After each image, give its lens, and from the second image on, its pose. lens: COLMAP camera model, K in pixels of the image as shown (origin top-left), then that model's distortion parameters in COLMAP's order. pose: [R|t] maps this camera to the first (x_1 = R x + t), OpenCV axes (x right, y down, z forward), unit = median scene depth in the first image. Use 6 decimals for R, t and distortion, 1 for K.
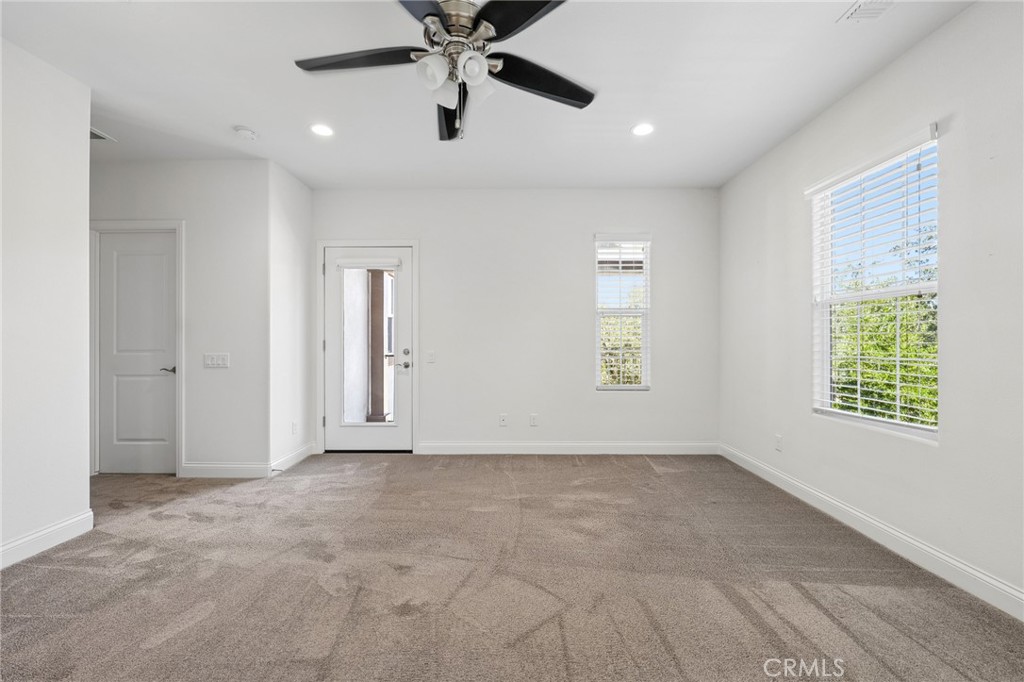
lens RADIAL K [[410.8, 0, 509.9], [0, 410.8, 340.7], [0, 0, 1]] dist [0.000173, 0.000137]
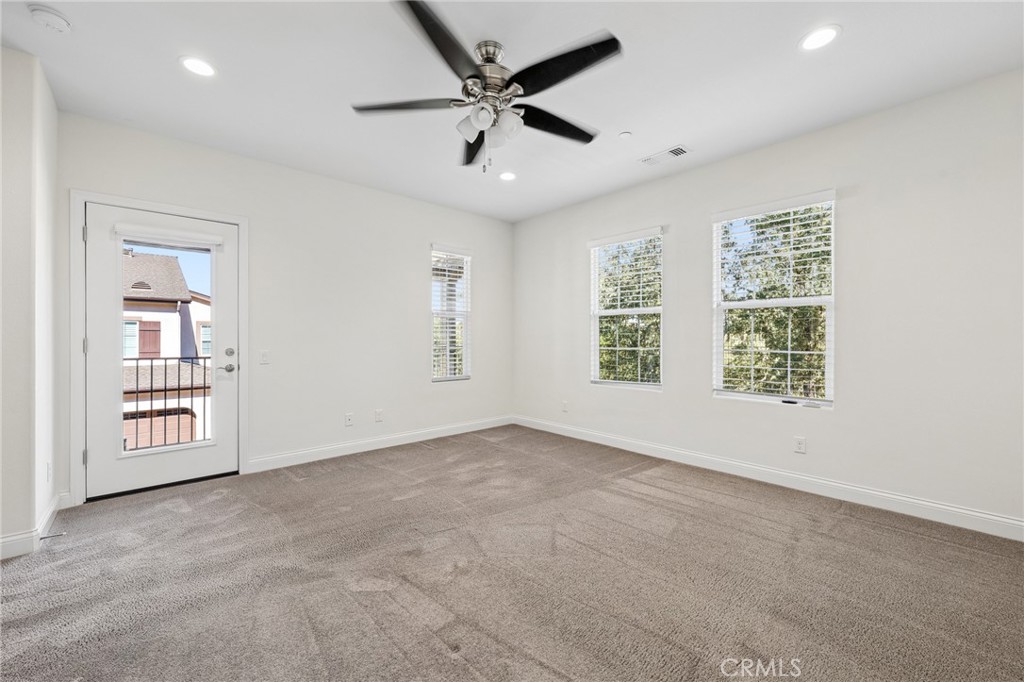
lens RADIAL K [[410.8, 0, 509.7], [0, 410.8, 337.2], [0, 0, 1]] dist [0.000173, 0.000137]
pose [[0.740719, 0.001154, 0.671814, -0.567310], [0.000134, 0.999998, -0.001866, -0.000946], [-0.671815, 0.001472, 0.740718, 0.029300]]
